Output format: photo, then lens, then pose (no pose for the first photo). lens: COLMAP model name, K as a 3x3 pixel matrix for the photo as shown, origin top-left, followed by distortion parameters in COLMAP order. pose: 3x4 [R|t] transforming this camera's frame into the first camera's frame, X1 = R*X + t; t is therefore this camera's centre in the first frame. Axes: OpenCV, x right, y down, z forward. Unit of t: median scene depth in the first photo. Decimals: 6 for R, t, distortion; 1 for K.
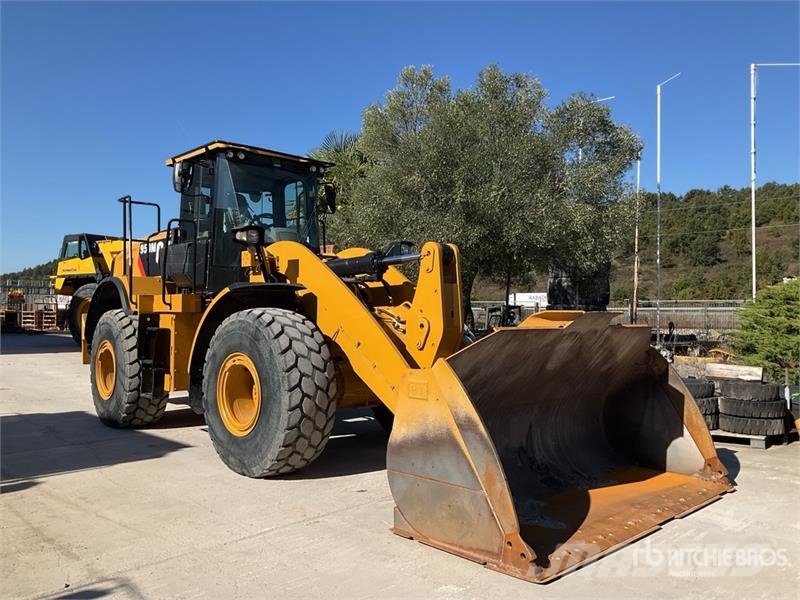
lens RADIAL K [[656.8, 0, 396.9], [0, 656.8, 304.0], [0, 0, 1]] dist [0.068960, -0.123186]
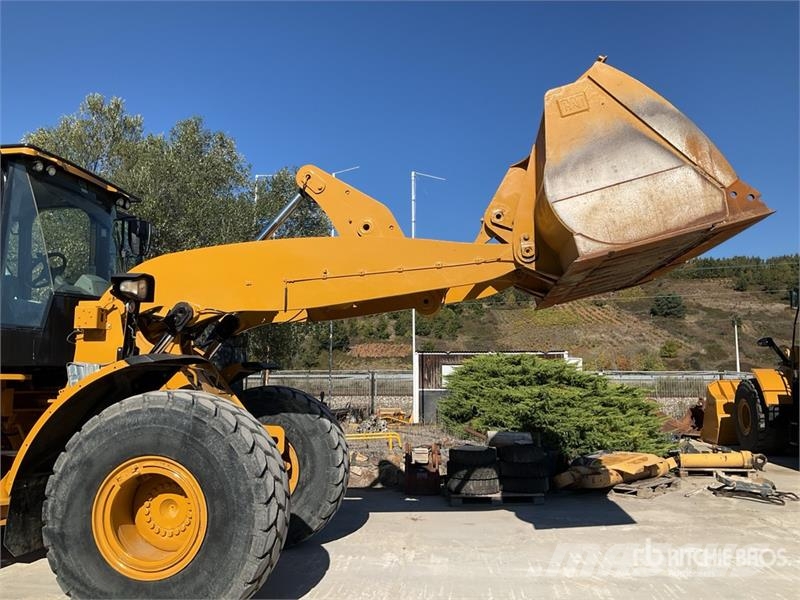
lens RADIAL K [[656.8, 0, 396.9], [0, 656.8, 304.0], [0, 0, 1]] dist [0.068960, -0.123186]
pose [[0.777008, 0.067967, 0.625811, -0.370480], [-0.004916, 0.994779, -0.101935, -0.011348], [-0.629472, 0.076128, 0.773285, 0.220420]]
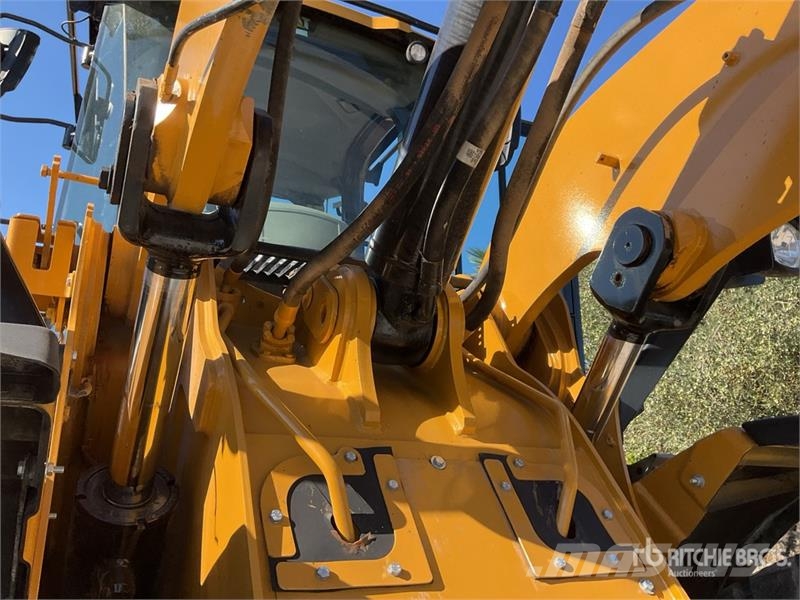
lens RADIAL K [[656.8, 0, 396.9], [0, 656.8, 304.0], [0, 0, 1]] dist [0.068960, -0.123186]
pose [[0.952016, -0.061254, -0.299857, -0.046826], [-0.014636, 0.969534, -0.244520, -0.007604], [0.305699, 0.237176, 0.922115, 0.761684]]
